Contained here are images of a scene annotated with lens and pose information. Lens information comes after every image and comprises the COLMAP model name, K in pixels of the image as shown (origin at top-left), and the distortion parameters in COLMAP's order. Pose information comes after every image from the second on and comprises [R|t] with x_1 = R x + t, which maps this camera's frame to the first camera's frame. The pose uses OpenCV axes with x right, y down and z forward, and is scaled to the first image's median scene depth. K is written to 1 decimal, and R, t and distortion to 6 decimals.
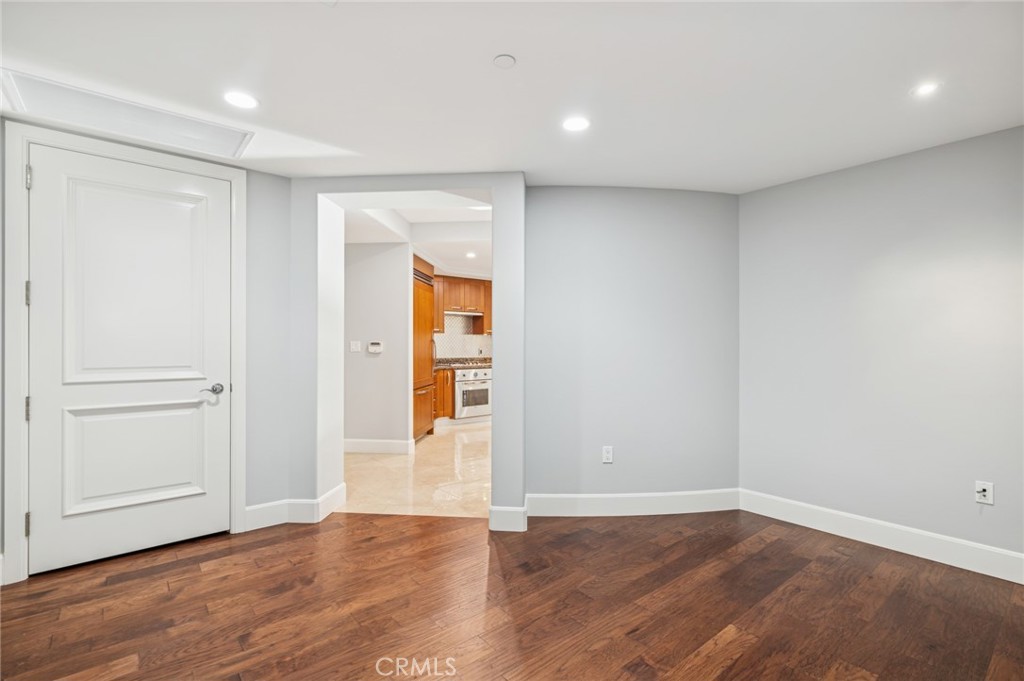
lens RADIAL K [[472.4, 0, 510.2], [0, 472.4, 344.7], [0, 0, 1]] dist [0.003344, 0.000600]
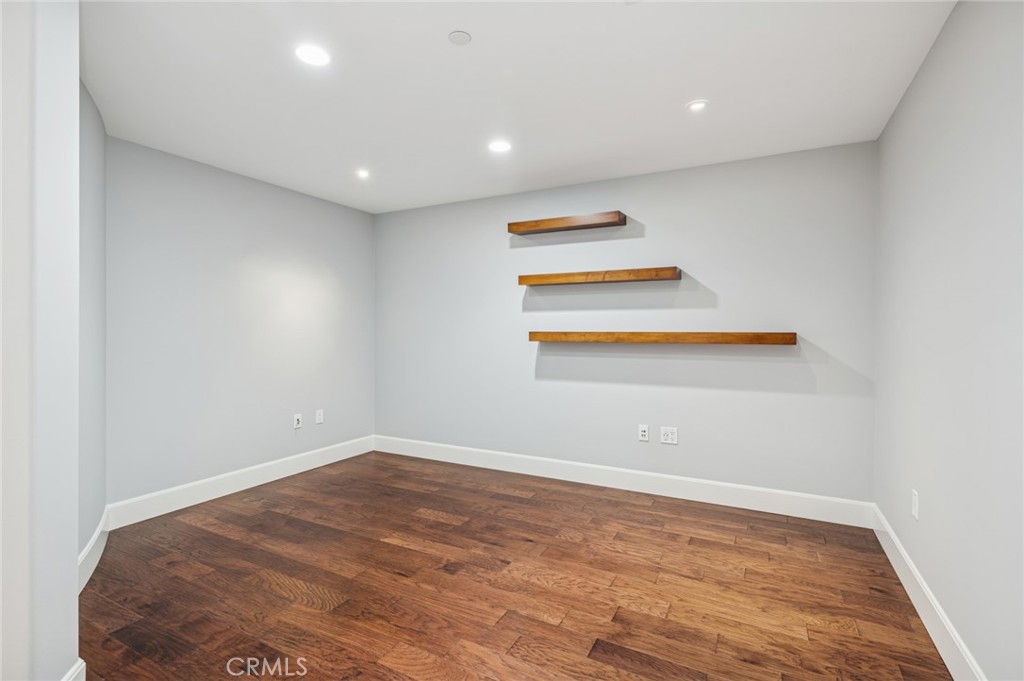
lens RADIAL K [[472.4, 0, 512.5], [0, 472.4, 335.8], [0, 0, 1]] dist [0.003344, 0.000600]
pose [[-0.376263, -0.016593, 0.926364, -0.712488], [-0.005719, 0.999862, 0.015587, 0.000997], [-0.926495, 0.000567, -0.376306, 0.933866]]
